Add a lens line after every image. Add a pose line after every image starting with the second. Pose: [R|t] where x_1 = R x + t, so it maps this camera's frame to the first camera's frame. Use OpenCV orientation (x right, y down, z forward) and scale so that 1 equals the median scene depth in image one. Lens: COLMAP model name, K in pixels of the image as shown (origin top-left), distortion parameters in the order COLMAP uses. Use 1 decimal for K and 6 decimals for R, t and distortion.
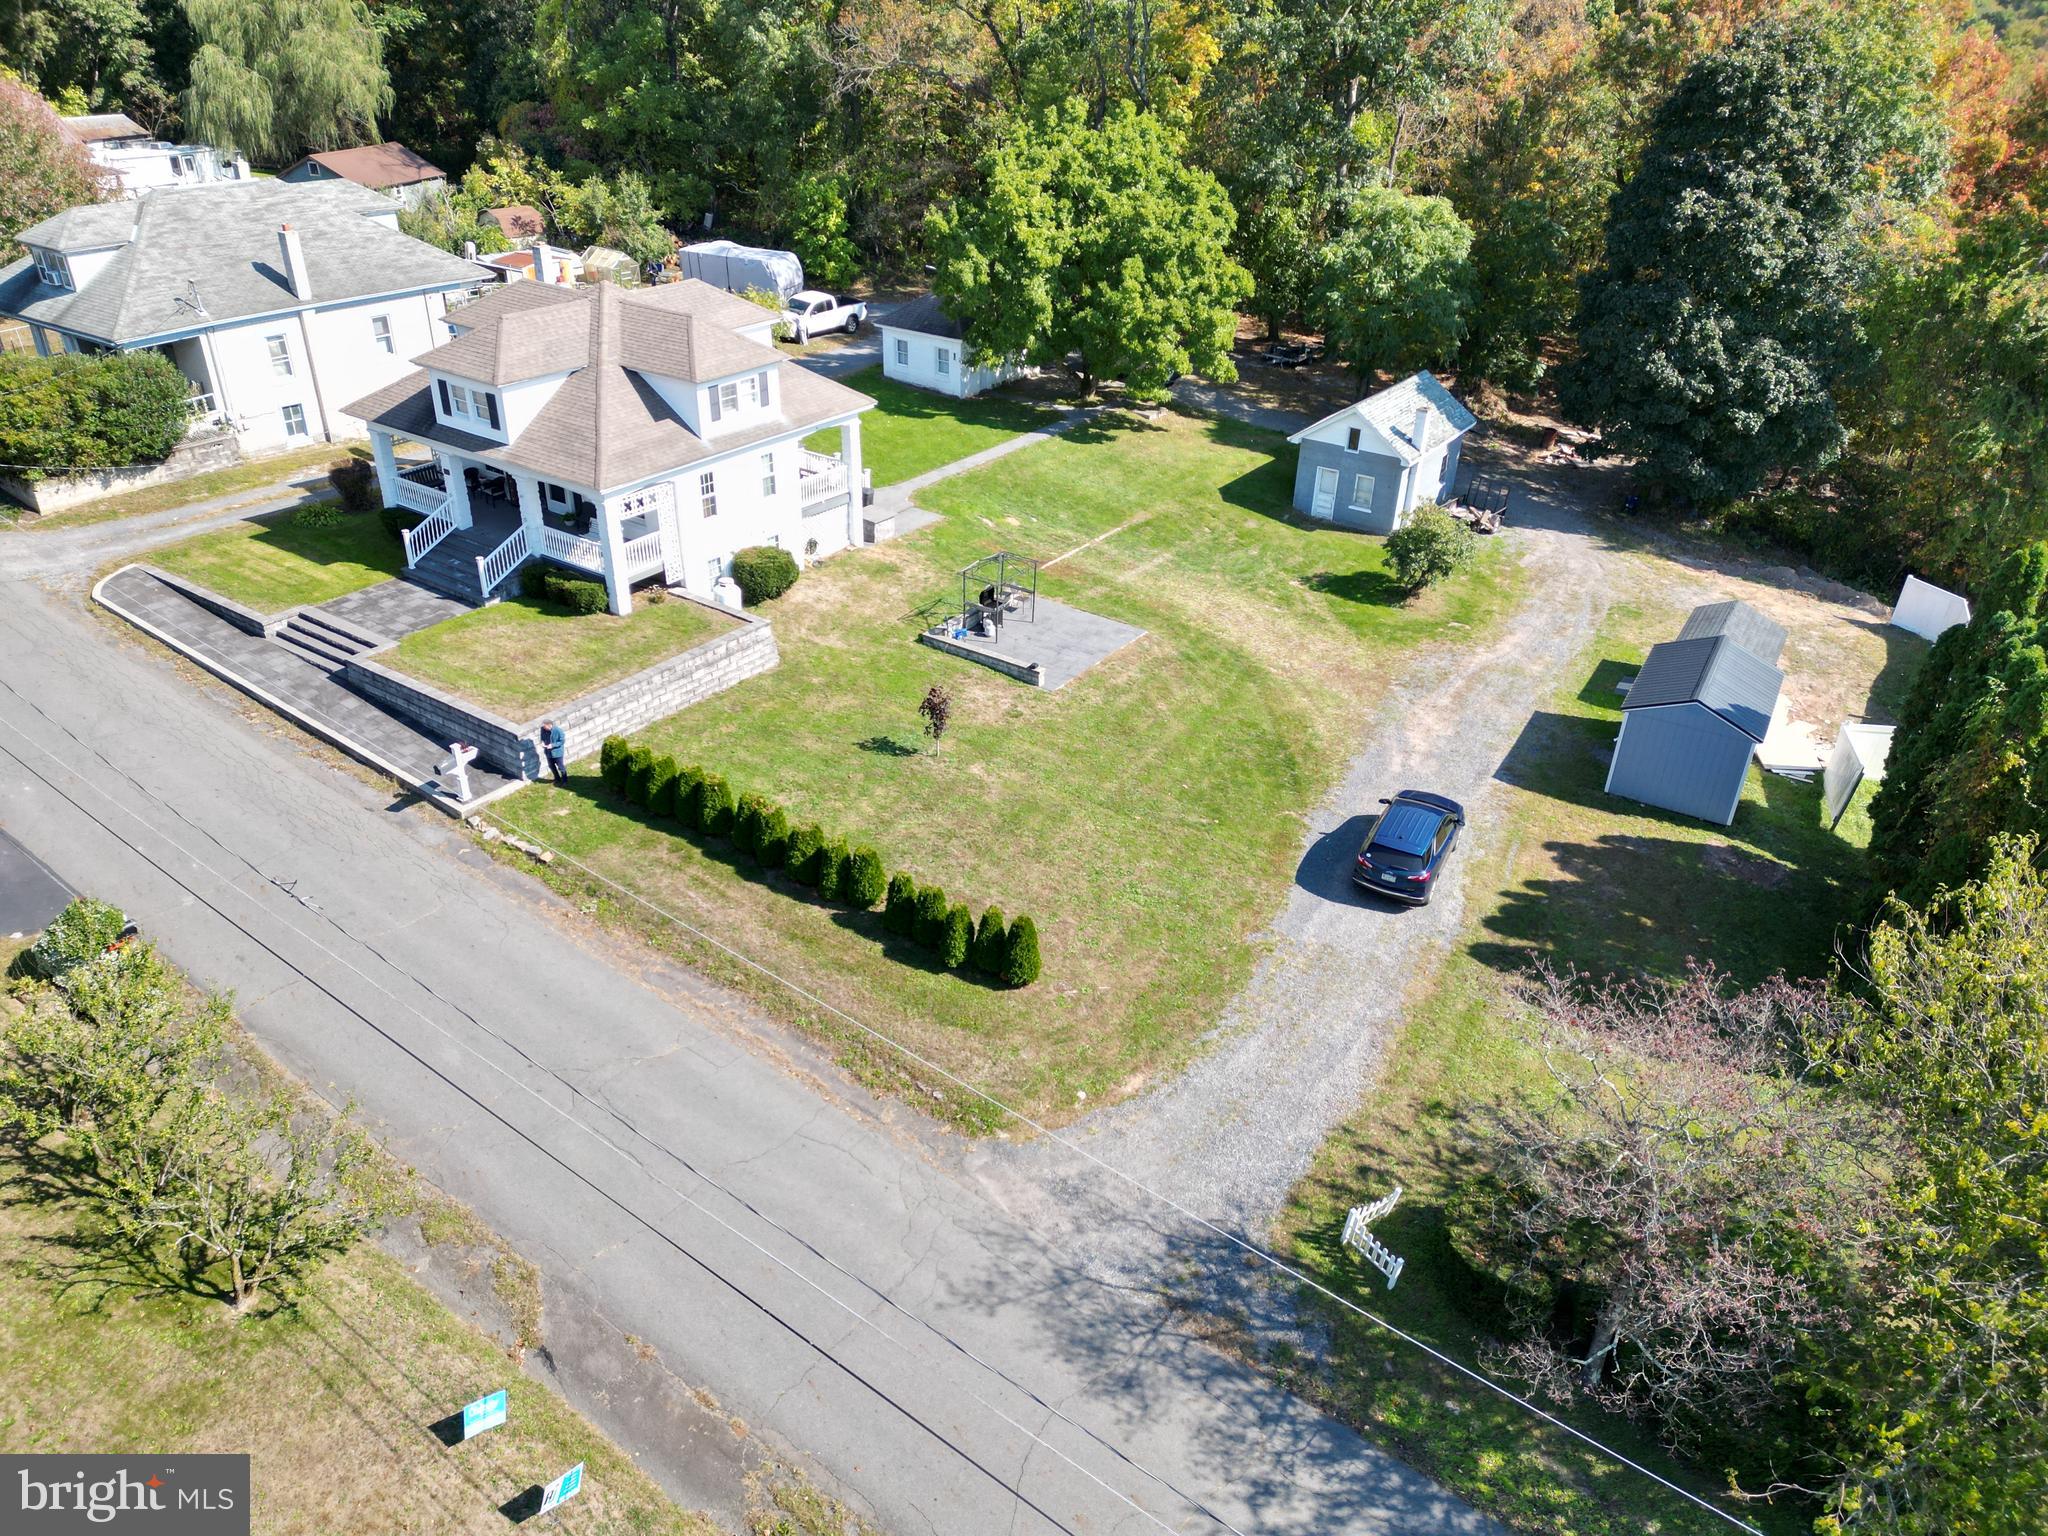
lens RADIAL K [[1435.5, 0, 1030.2], [0, 1435.5, 772.9], [0, 0, 1]] dist [0.084434, -0.097192]
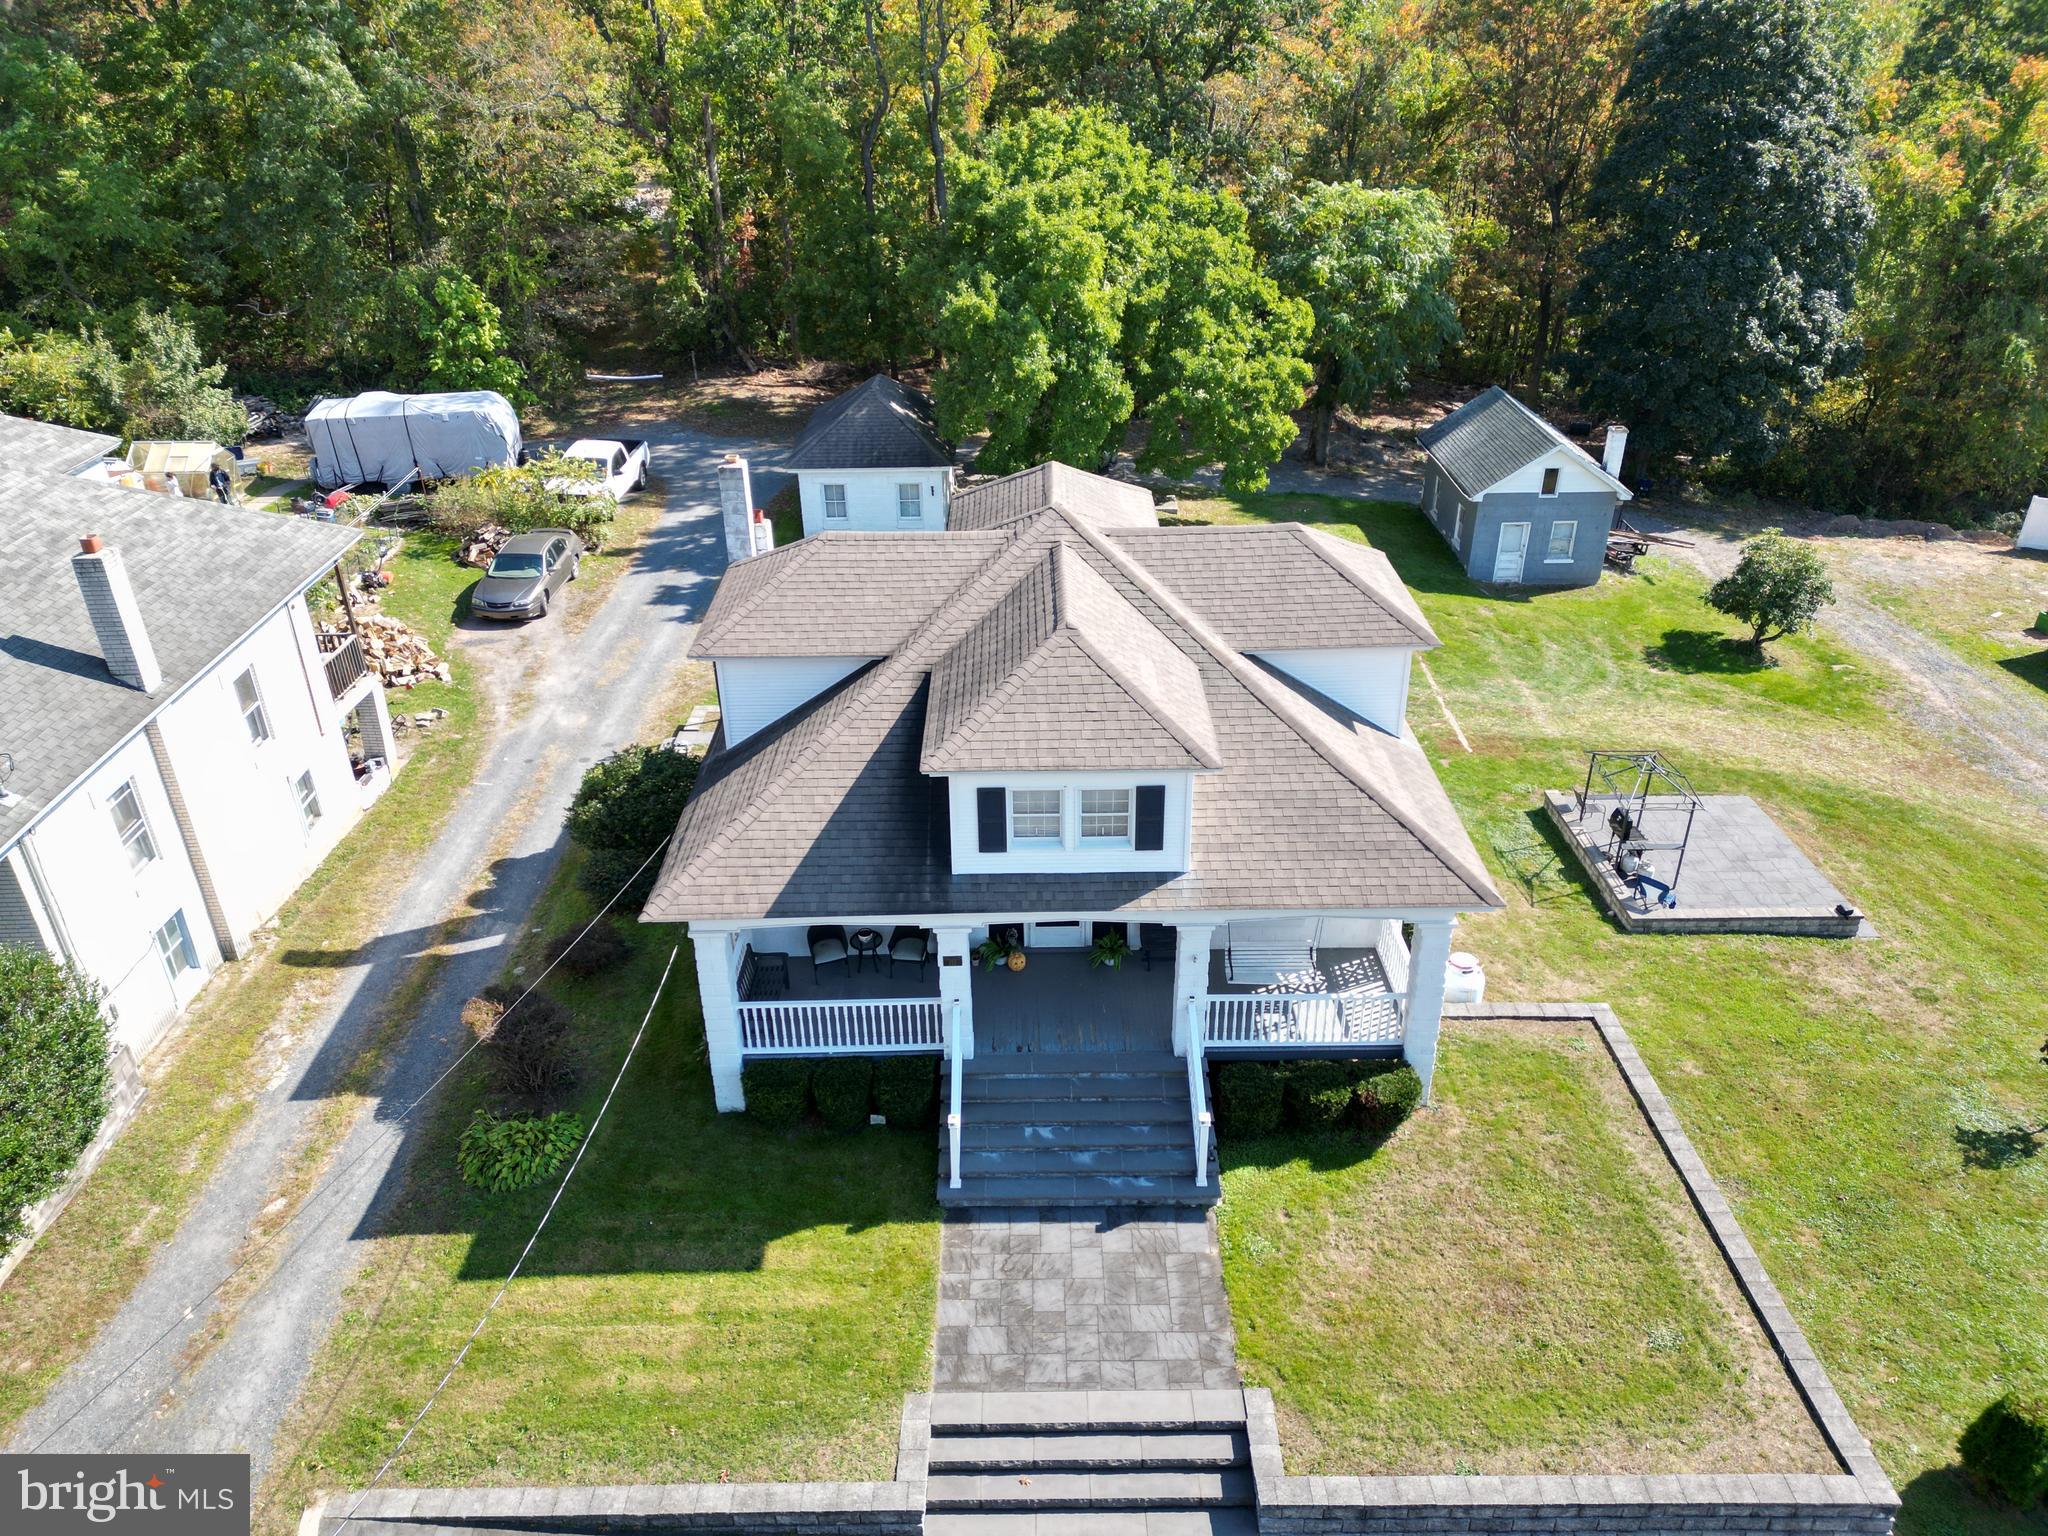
lens RADIAL K [[1433.0, 0, 1024.0], [0, 1433.0, 768.0], [0, 0, 1]] dist [0.090694, -0.117270]
pose [[0.818211, -0.309370, 0.484583, -0.525132], [0.314909, 0.946352, 0.072456, -0.262122], [-0.481002, 0.093315, 0.871739, 0.510014]]
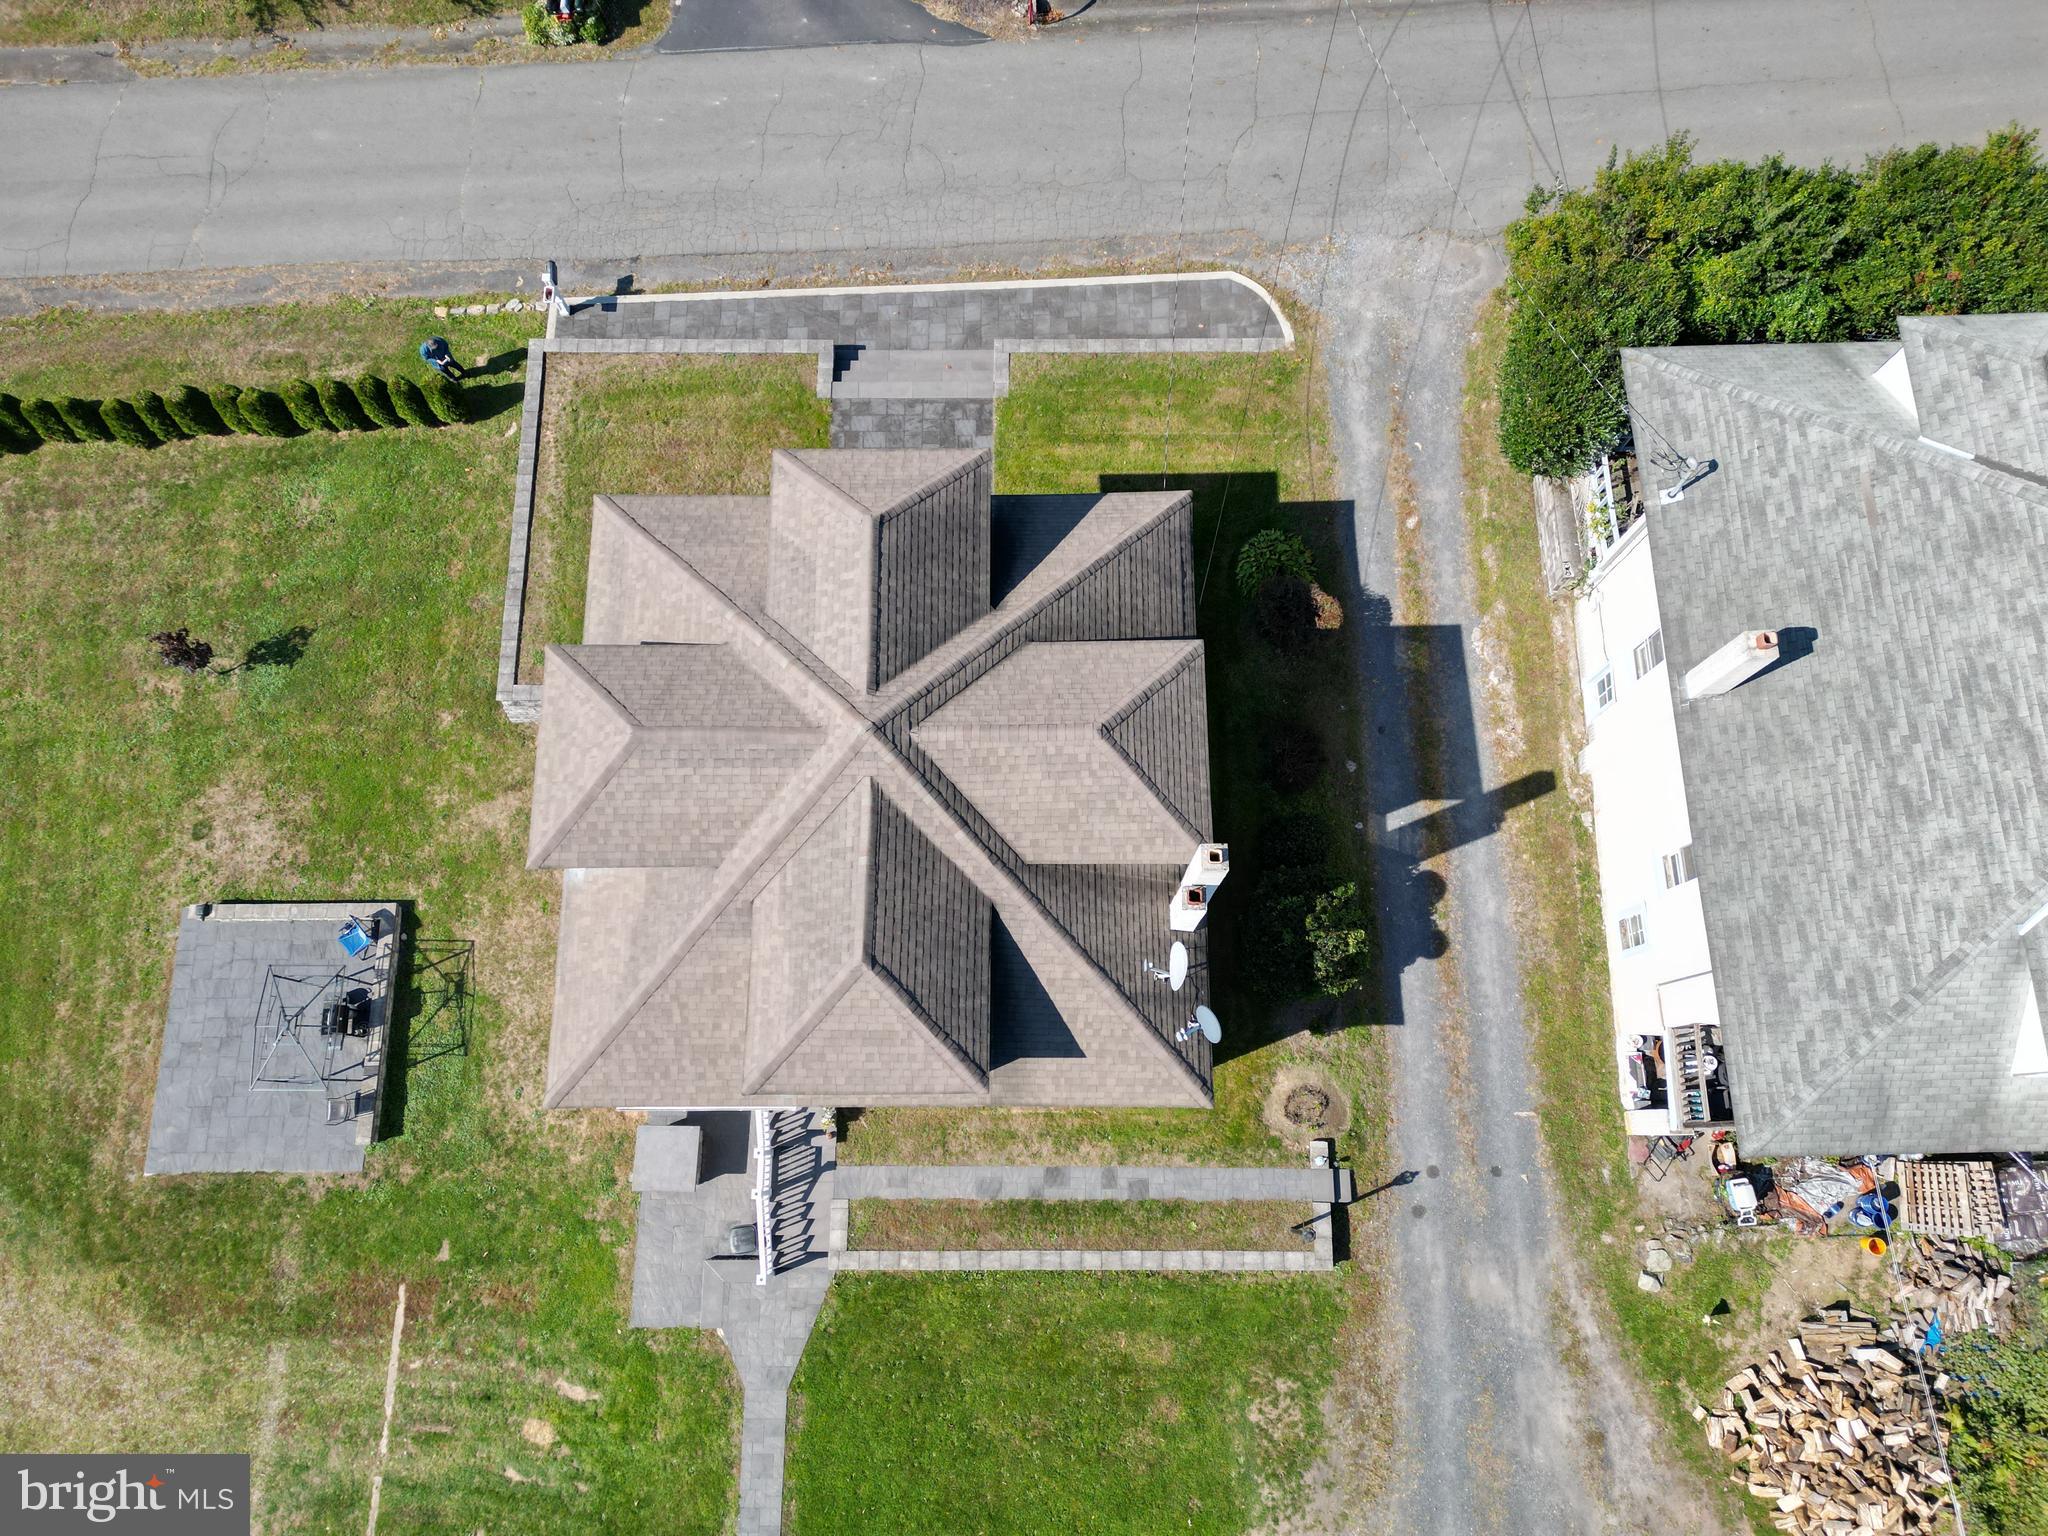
lens RADIAL K [[1460.3, 0, 1024.0], [0, 1460.3, 768.0], [0, 0, 1]] dist [0.036817, -0.035537]
pose [[-0.820663, 0.544574, -0.173067, -0.215243], [-0.291768, -0.138939, 0.946344, -0.776466], [0.491308, 0.827125, 0.272911, 0.811302]]
